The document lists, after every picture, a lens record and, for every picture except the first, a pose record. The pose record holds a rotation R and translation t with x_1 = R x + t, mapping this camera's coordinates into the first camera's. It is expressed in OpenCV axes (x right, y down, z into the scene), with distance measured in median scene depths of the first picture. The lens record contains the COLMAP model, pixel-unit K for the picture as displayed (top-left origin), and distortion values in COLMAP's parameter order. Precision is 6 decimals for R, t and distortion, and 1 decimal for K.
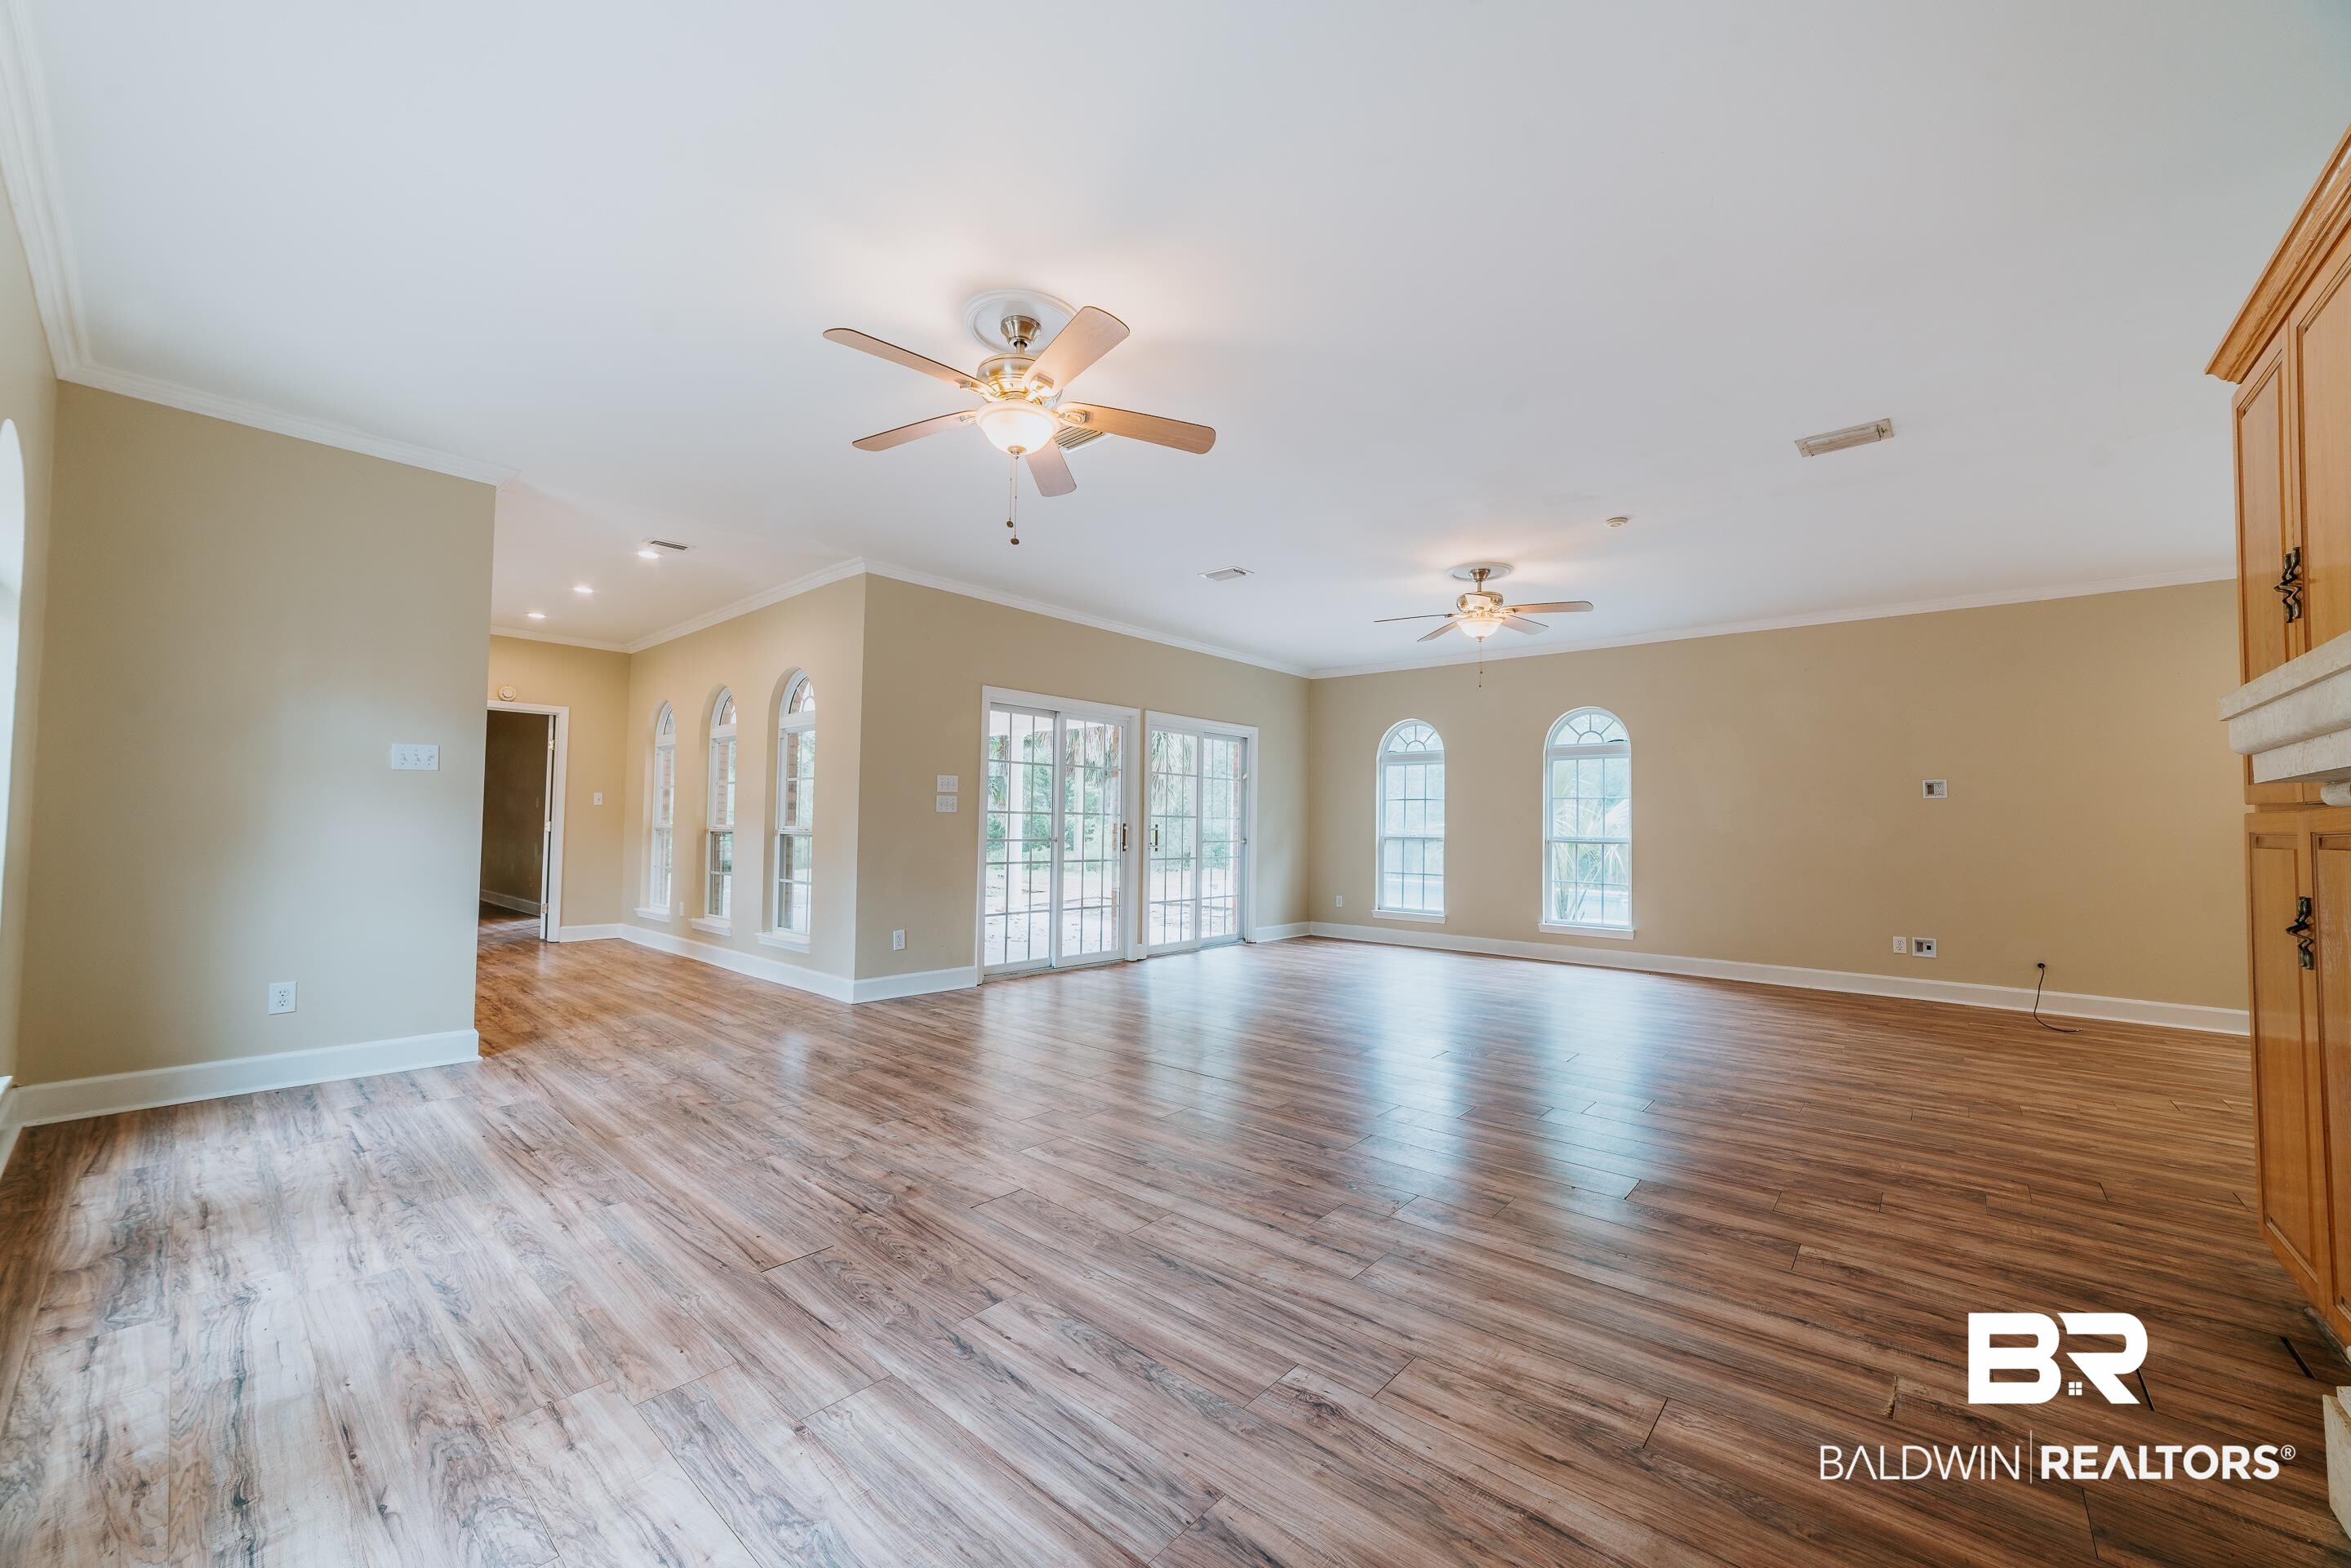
lens RADIAL K [[887.6, 0, 1172.7], [0, 887.6, 787.0], [0, 0, 1]] dist [-0.019719, 0.005972]
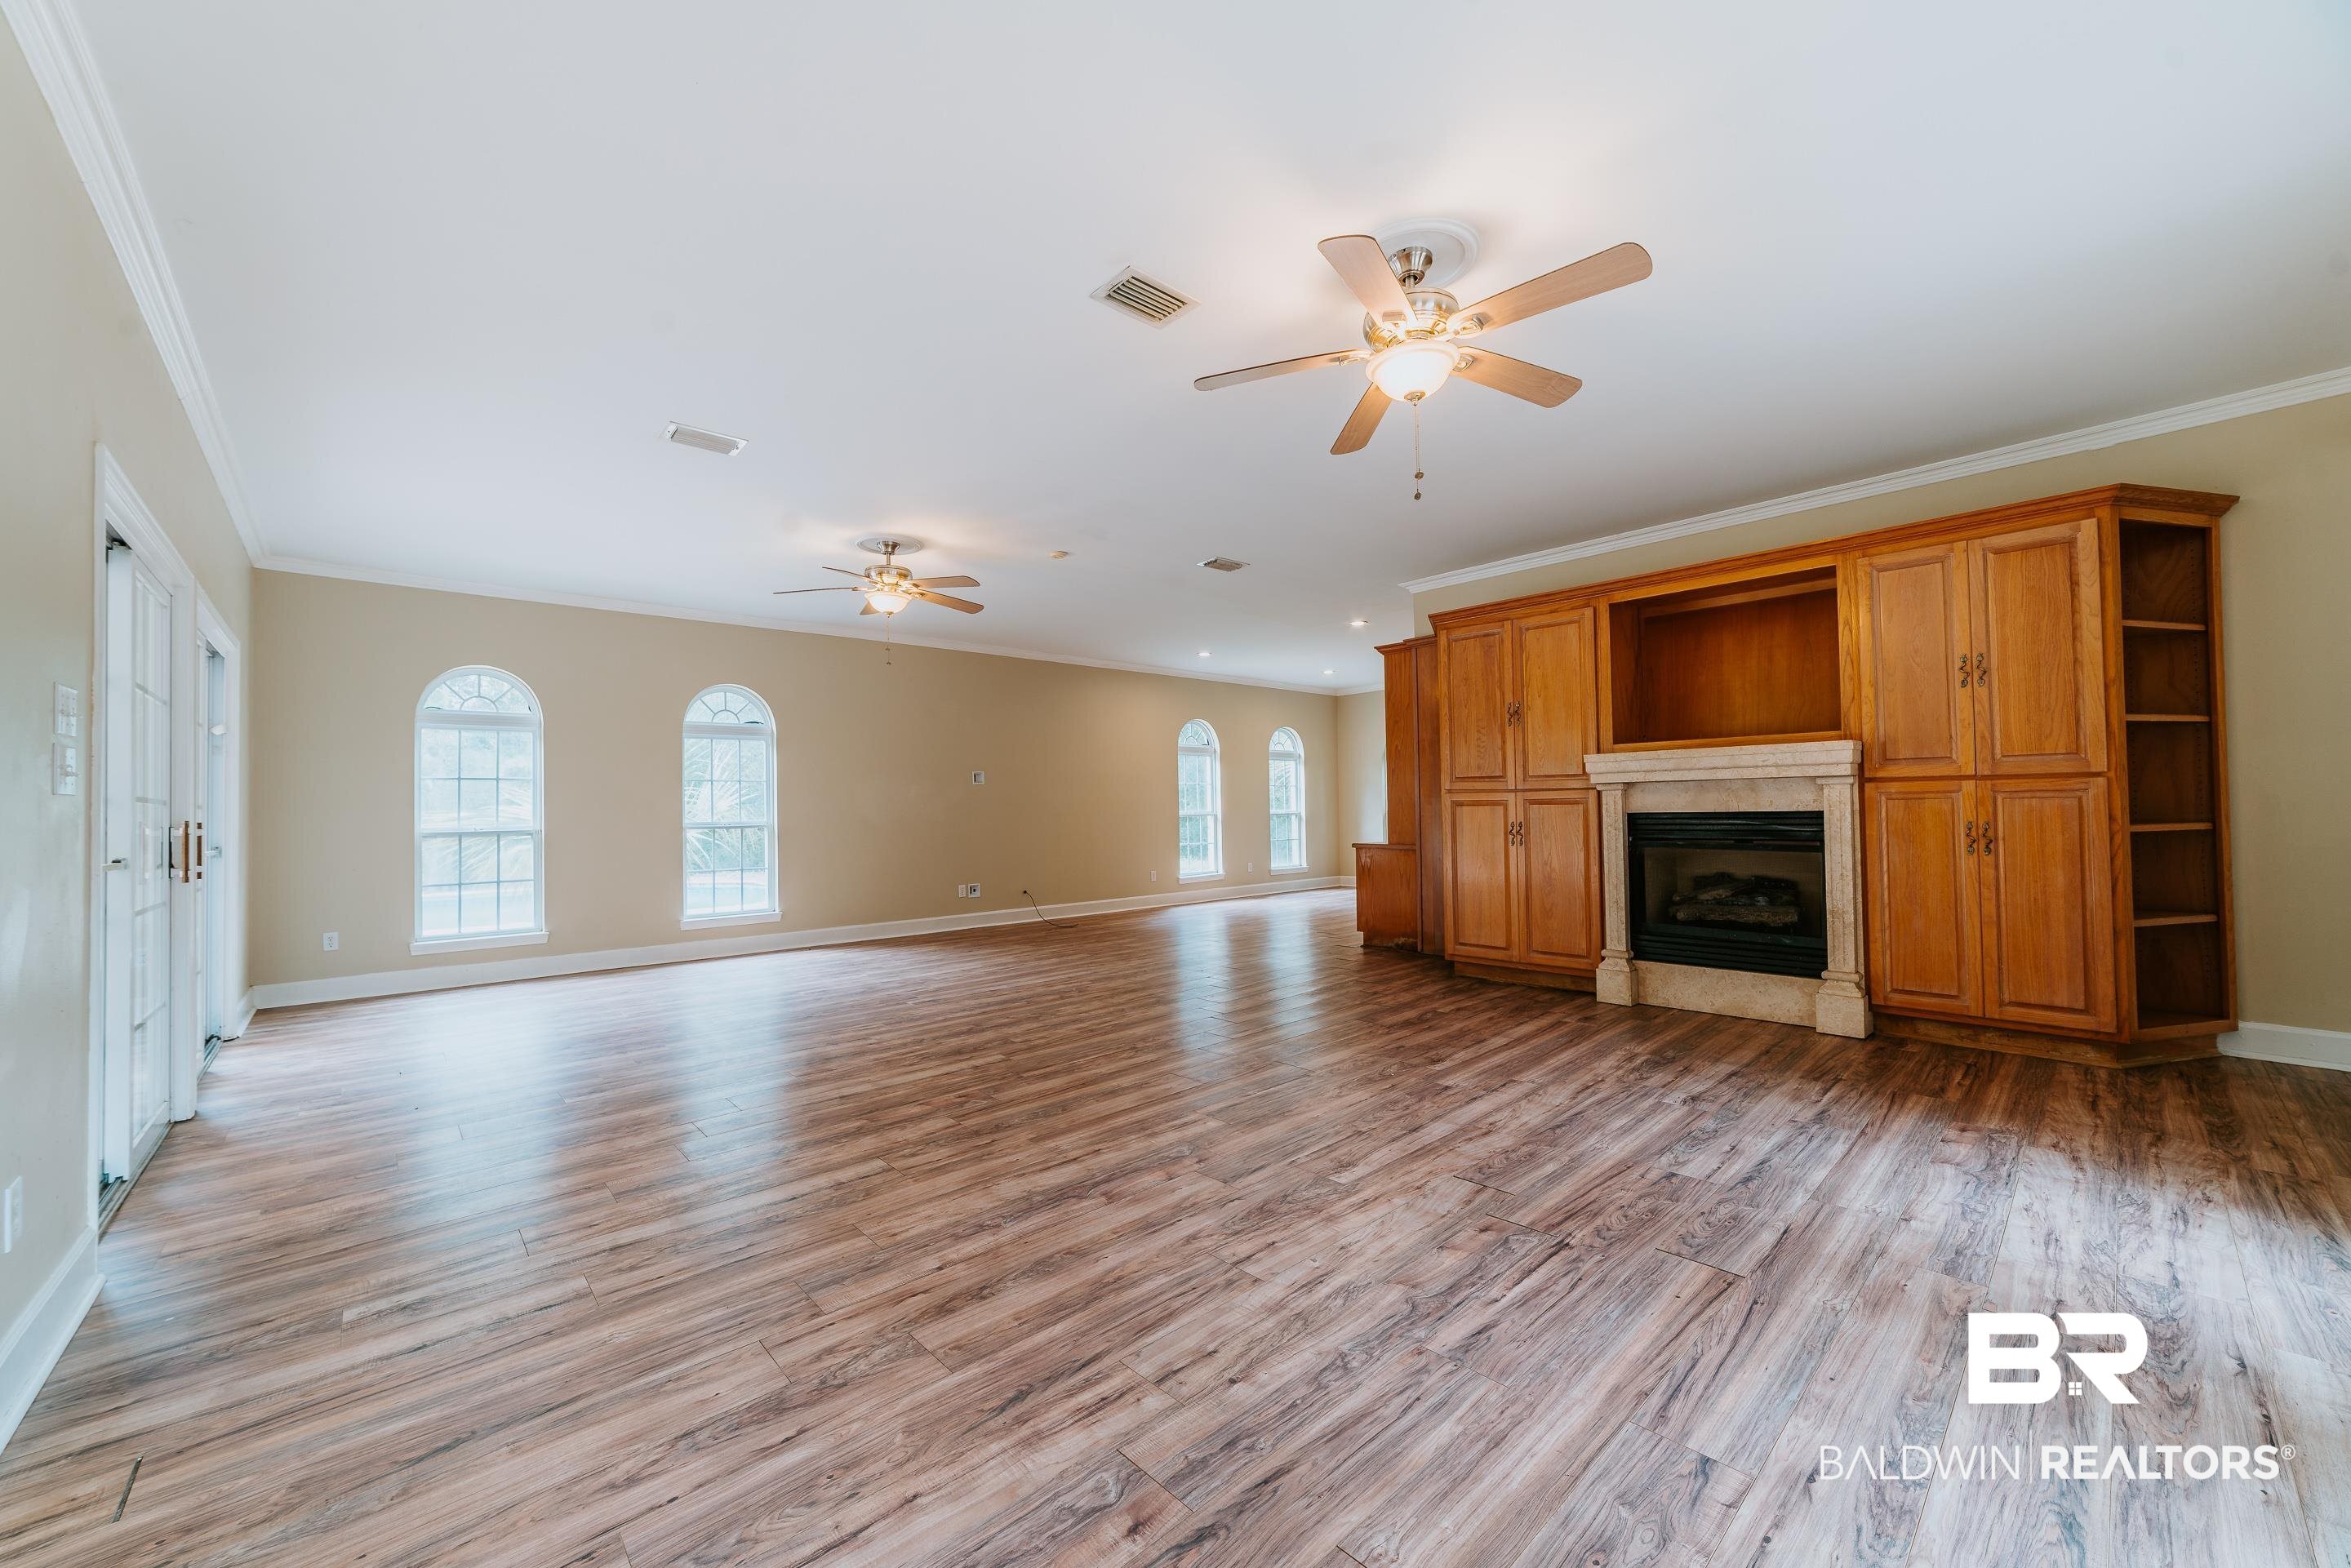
lens RADIAL K [[887.6, 0, 1161.2], [0, 887.6, 786.9], [0, 0, 1]] dist [-0.019719, 0.005972]
pose [[0.121942, 0.008204, 0.992503, -1.252707], [-0.023510, 0.999709, -0.005375, 0.040228], [-0.992259, -0.022678, 0.122100, 1.285312]]
